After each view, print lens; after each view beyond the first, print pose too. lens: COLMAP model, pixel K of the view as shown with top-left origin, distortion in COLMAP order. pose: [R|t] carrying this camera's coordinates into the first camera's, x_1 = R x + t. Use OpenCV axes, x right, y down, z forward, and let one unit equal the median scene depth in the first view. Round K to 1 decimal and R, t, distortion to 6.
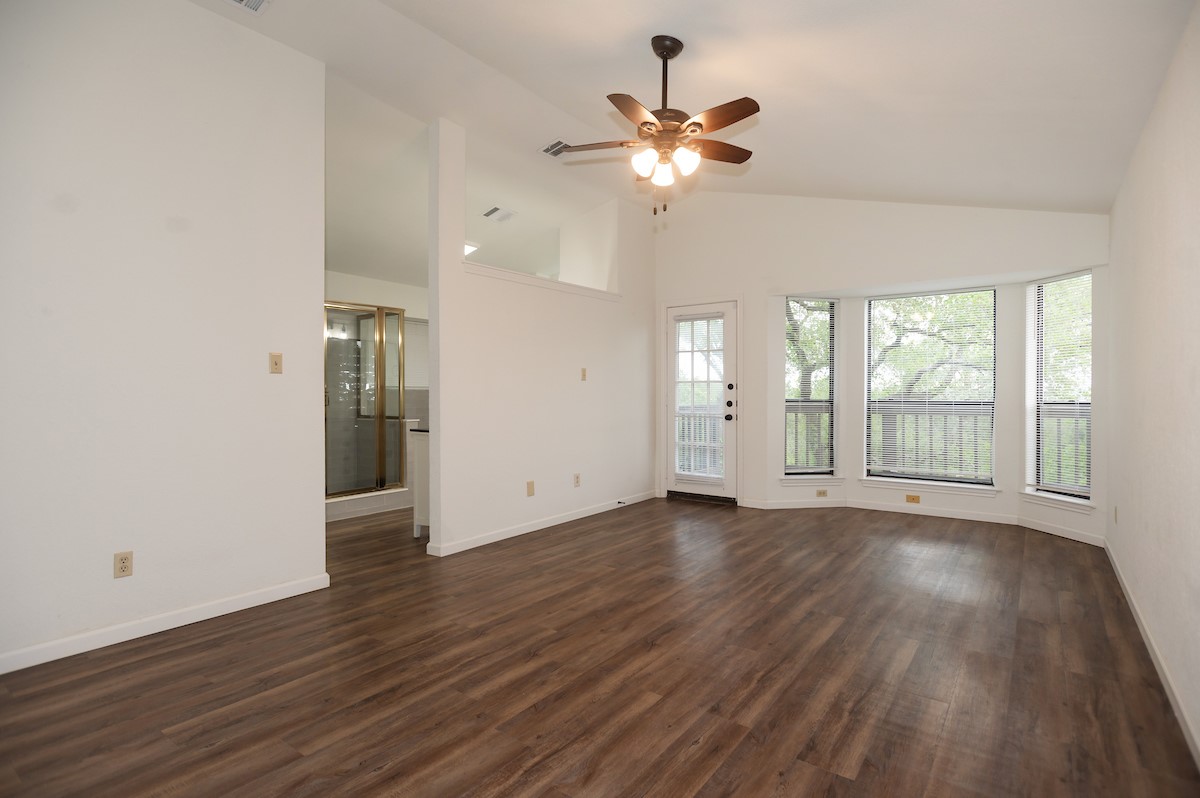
lens RADIAL K [[590.9, 0, 600.0], [0, 590.9, 399.0], [0, 0, 1]] dist [-0.009275, 0.000571]
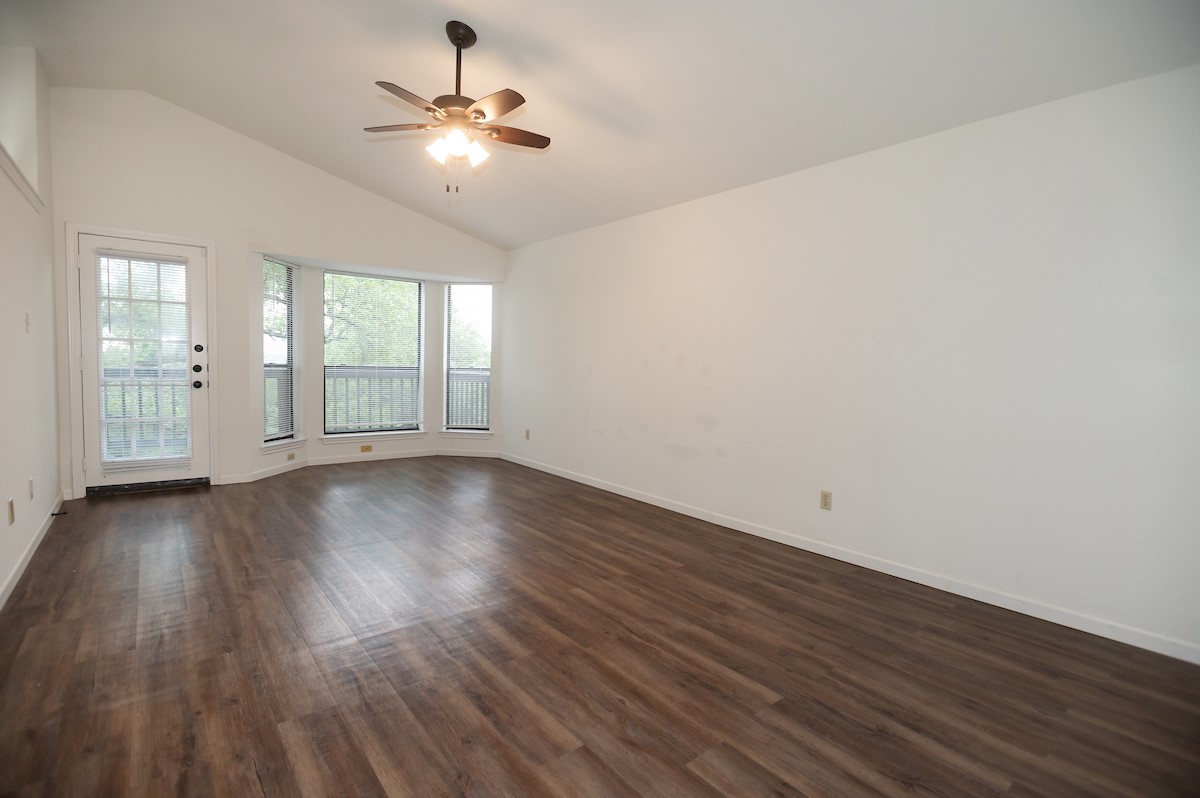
lens RADIAL K [[572.9, 0, 598.6], [0, 572.9, 396.2], [0, 0, 1]] dist [-0.012720, -0.000074]
pose [[0.259829, -0.046199, 0.964549, -0.753796], [-0.013237, 0.998591, 0.051395, -0.002841], [-0.965564, -0.026121, 0.258852, 0.416046]]
